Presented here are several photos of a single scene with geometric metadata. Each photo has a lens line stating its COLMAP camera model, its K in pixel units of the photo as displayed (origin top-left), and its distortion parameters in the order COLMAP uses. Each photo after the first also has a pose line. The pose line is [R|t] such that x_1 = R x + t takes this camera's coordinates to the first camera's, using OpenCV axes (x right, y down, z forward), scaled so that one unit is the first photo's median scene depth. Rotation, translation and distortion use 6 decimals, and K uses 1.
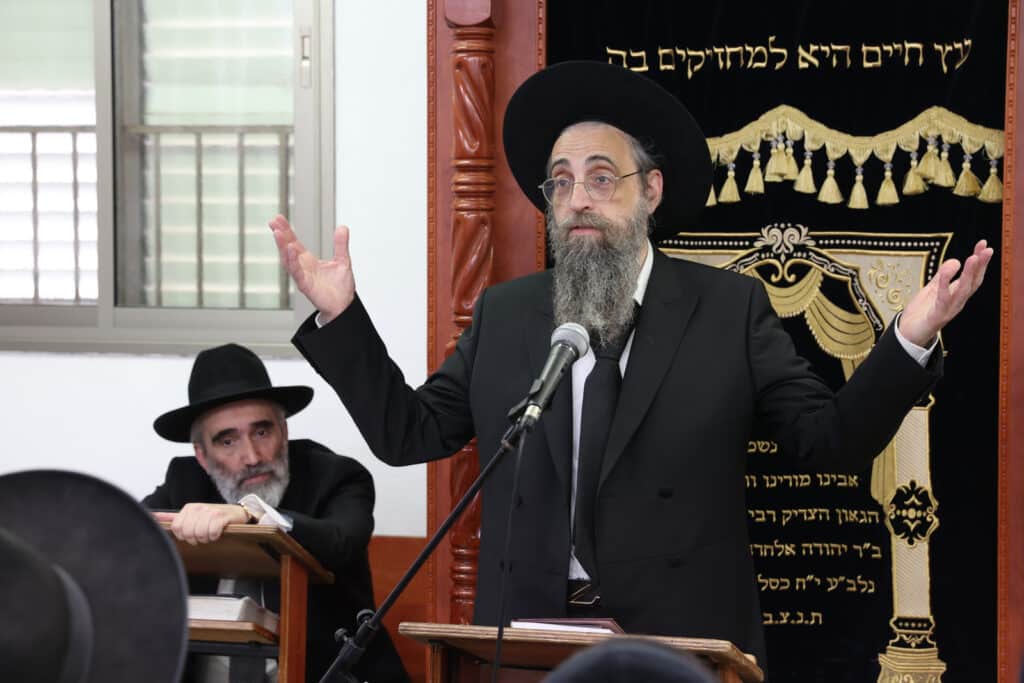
lens RADIAL K [[2028.3, 0, 512.0], [0, 2028.3, 341.5], [0, 0, 1]] dist [0.271881, 0.033393]
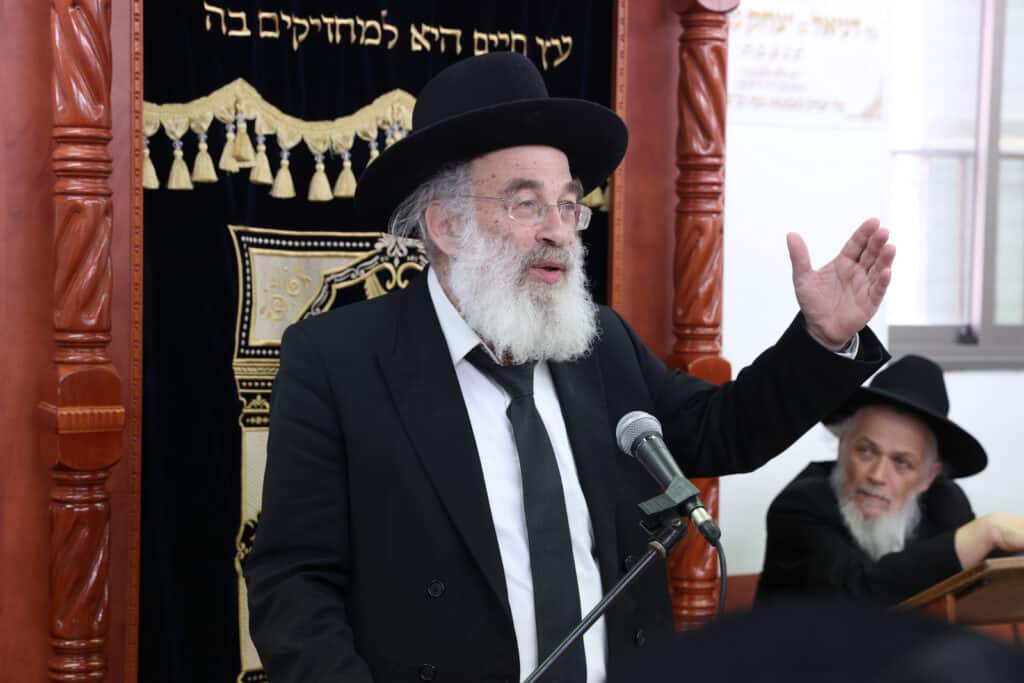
lens RADIAL K [[1845.5, 0, 512.0], [0, 1845.5, 341.5], [0, 0, 1]] dist [0.151796, 0.044693]
pose [[0.740890, -0.021228, 0.671291, -0.371107], [0.028291, 0.999600, 0.000386, -0.005210], [-0.671030, 0.018705, 0.741194, 0.371522]]
